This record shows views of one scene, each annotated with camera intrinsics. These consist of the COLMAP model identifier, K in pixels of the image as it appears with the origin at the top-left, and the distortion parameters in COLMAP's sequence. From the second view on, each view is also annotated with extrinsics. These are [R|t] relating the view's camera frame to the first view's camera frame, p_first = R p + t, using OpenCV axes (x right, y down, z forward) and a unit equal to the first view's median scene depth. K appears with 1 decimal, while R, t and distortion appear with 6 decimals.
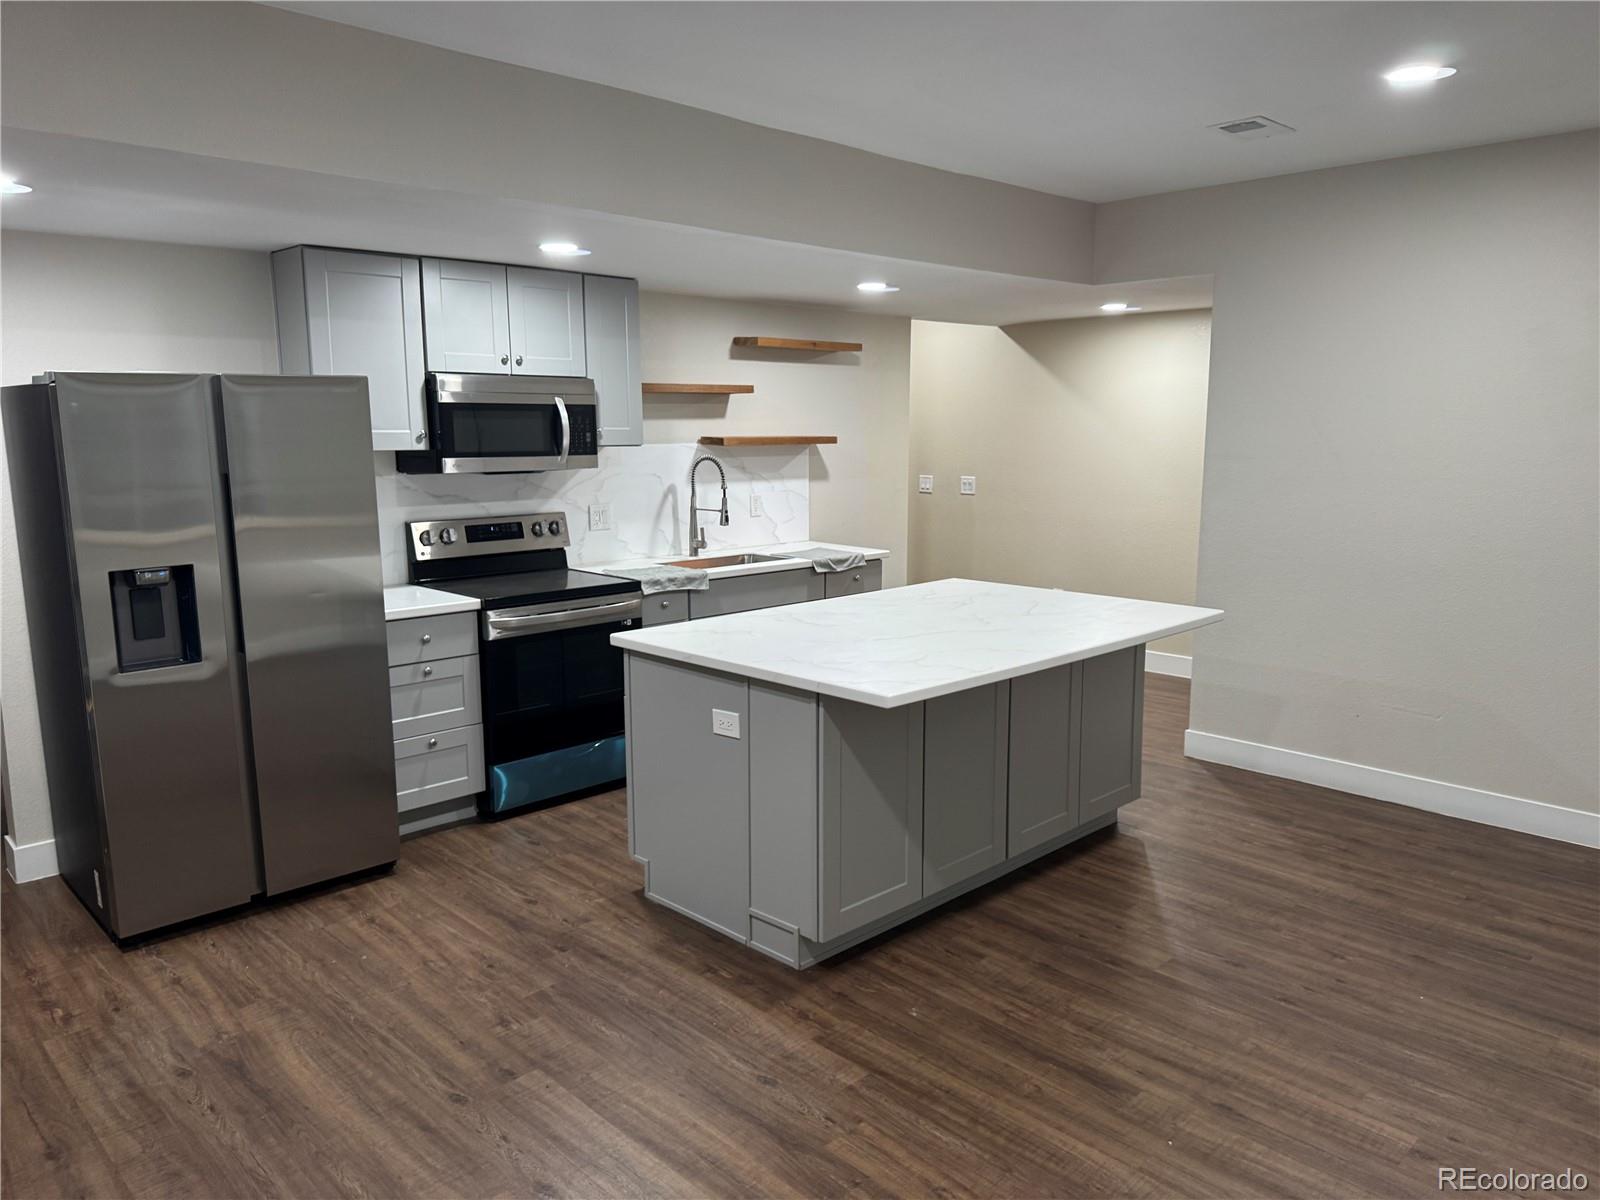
lens RADIAL K [[1139.2, 0, 793.0], [0, 1139.2, 608.8], [0, 0, 1]] dist [0.020849, -0.001953]
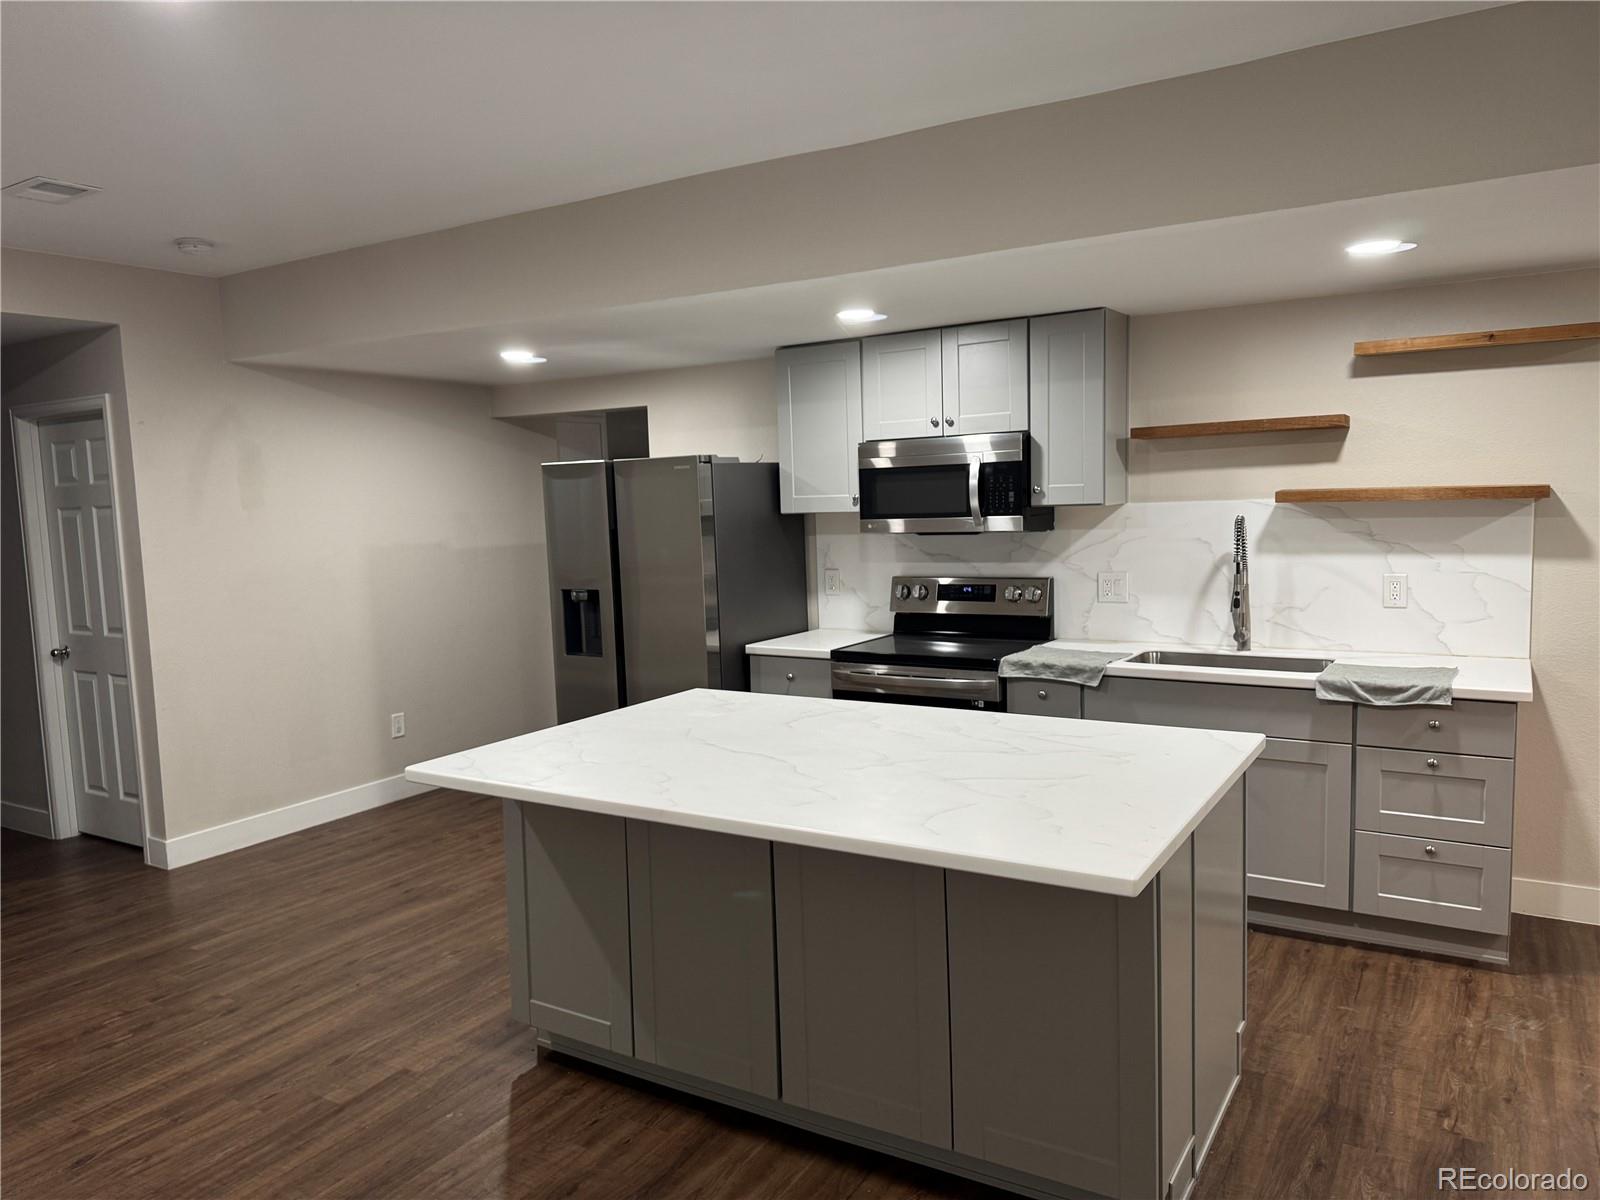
lens RADIAL K [[1139.2, 0, 792.9], [0, 1139.2, 593.4], [0, 0, 1]] dist [0.020849, -0.001953]
pose [[0.230434, 0.084927, -0.969375, 0.716329], [-0.120845, 0.990970, 0.058093, -0.114767], [0.965555, 0.103758, 0.238616, 0.671995]]
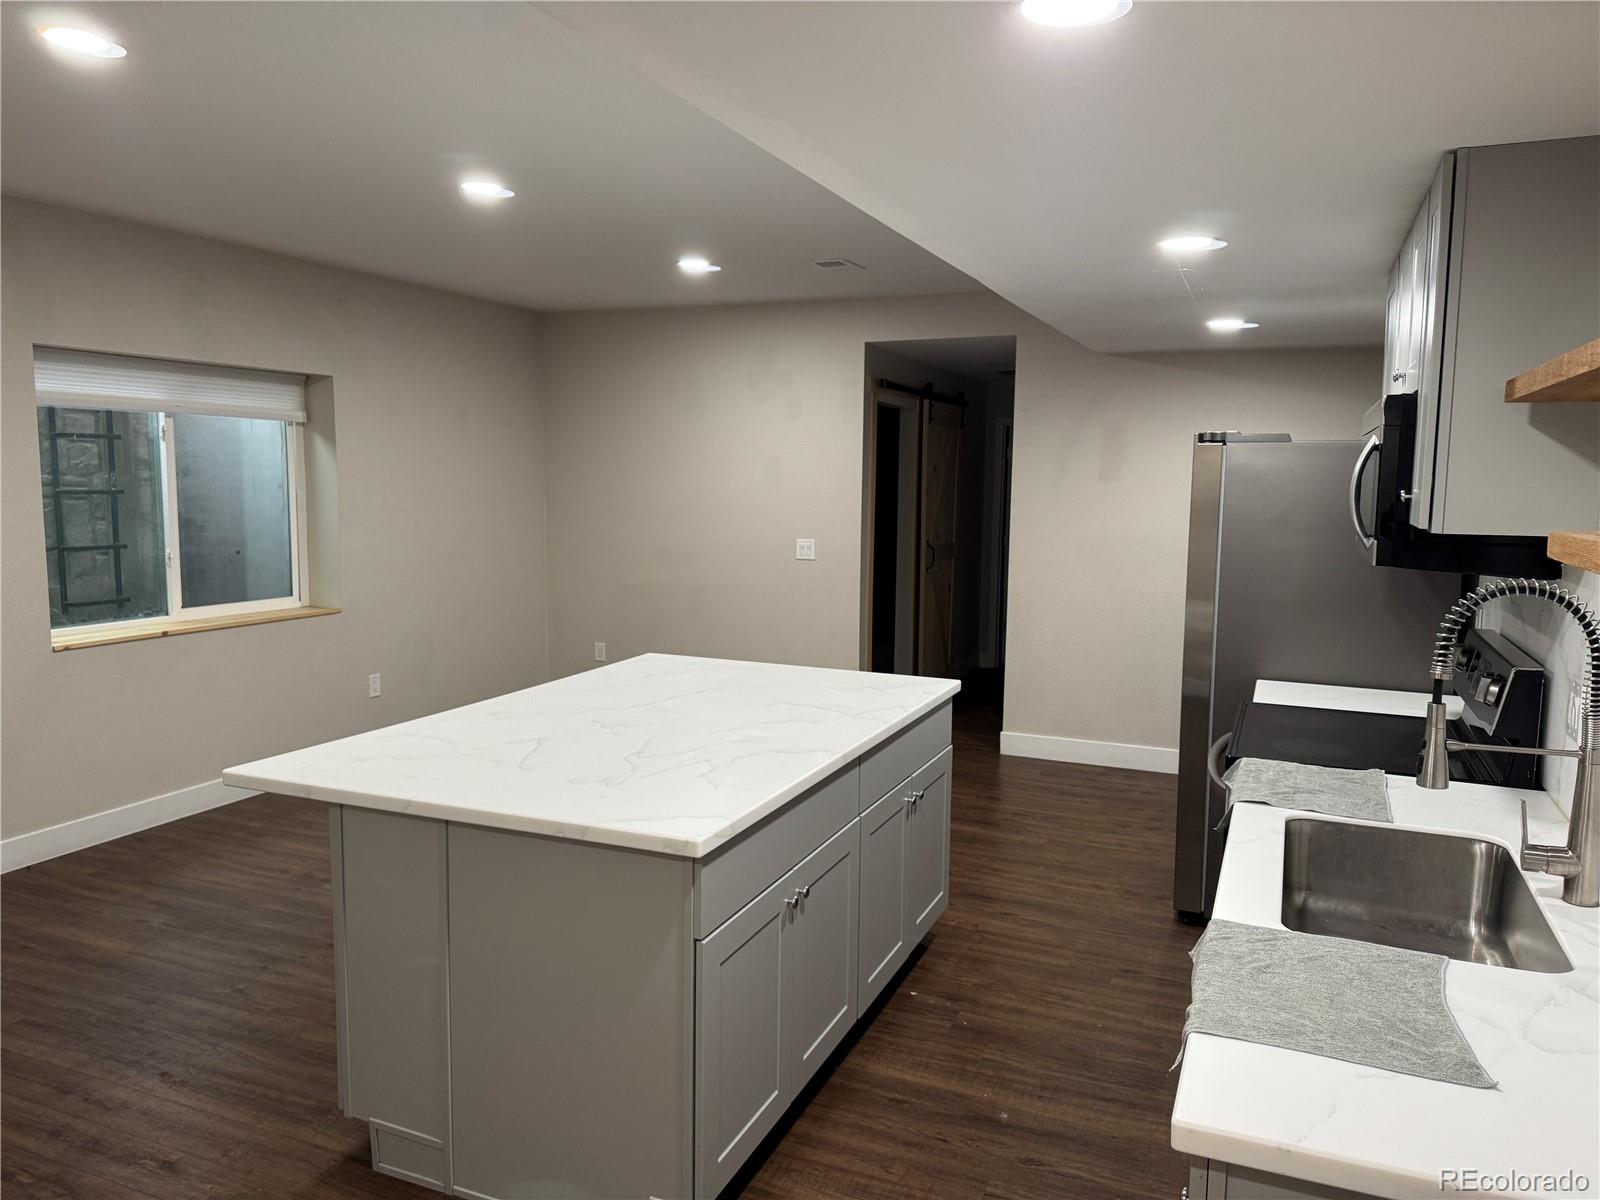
lens RADIAL K [[1139.2, 0, 793.0], [0, 1139.2, 597.8], [0, 0, 1]] dist [0.020849, -0.001953]
pose [[-0.925372, 0.032666, -0.377649, 0.293506], [-0.071916, 0.963056, 0.259521, -0.245324], [0.372175, 0.267313, -0.888836, 1.484681]]
